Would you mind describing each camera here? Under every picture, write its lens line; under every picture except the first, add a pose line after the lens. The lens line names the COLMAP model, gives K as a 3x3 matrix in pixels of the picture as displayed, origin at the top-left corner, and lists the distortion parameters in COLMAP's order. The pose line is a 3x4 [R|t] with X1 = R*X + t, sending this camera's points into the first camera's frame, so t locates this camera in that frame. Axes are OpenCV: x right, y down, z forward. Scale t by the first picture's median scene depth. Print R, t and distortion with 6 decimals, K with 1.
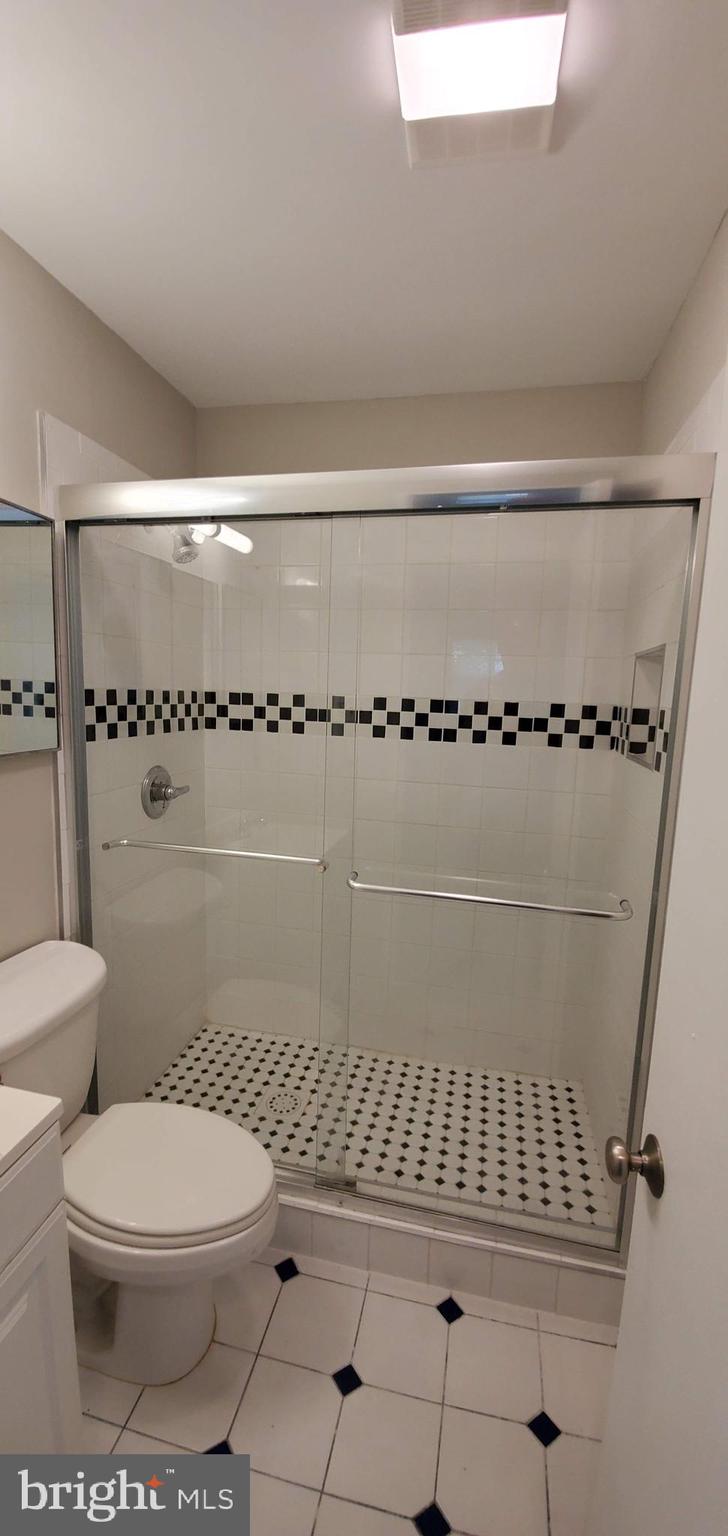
lens RADIAL K [[610.7, 0, 364.0], [0, 610.7, 768.0], [0, 0, 1]] dist [0.007739, -0.014388]
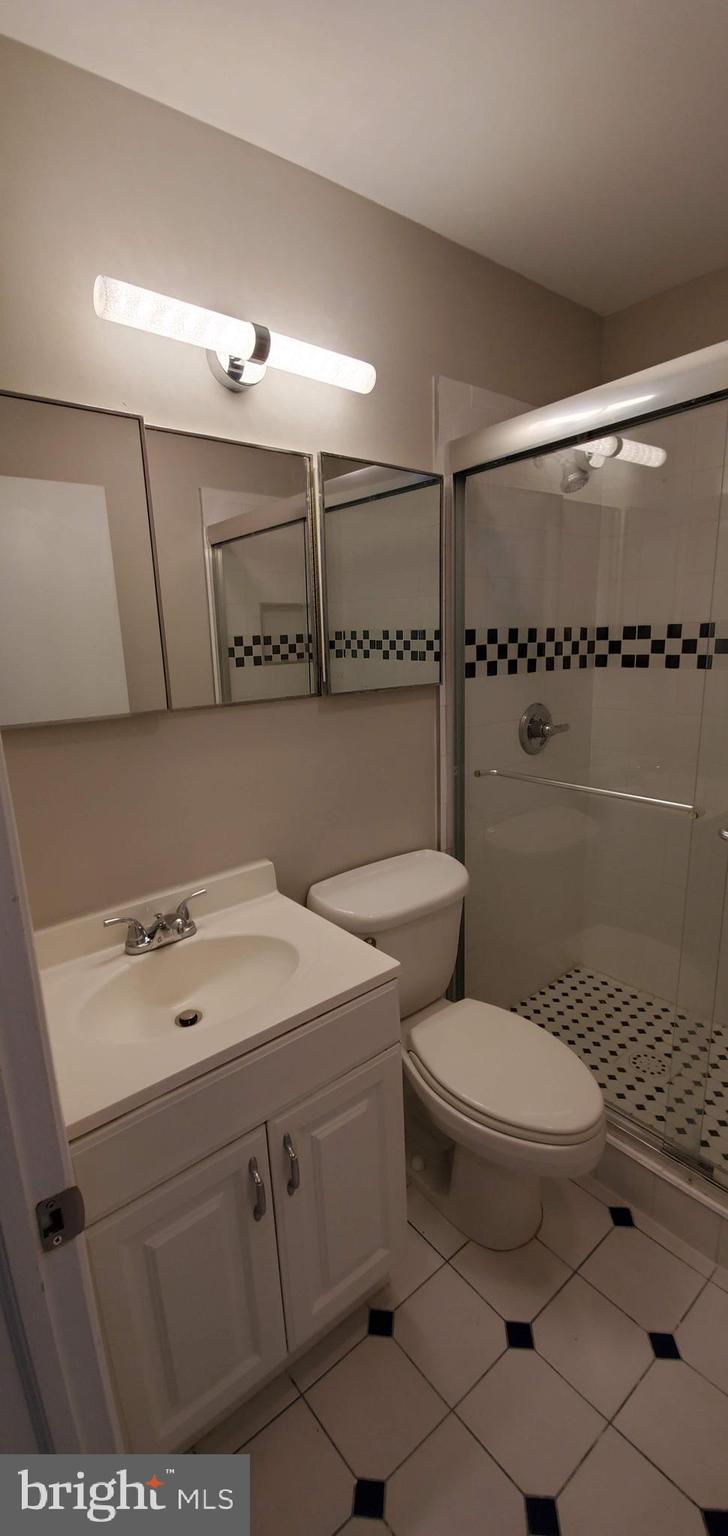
lens RADIAL K [[637.6, 0, 364.0], [0, 637.6, 768.0], [0, 0, 1]] dist [-0.001236, -0.006818]
pose [[0.790014, 0.085162, -0.607145, 0.104508], [-0.029398, 0.994428, 0.101232, 0.006192], [0.612383, -0.062126, 0.788116, -0.024756]]
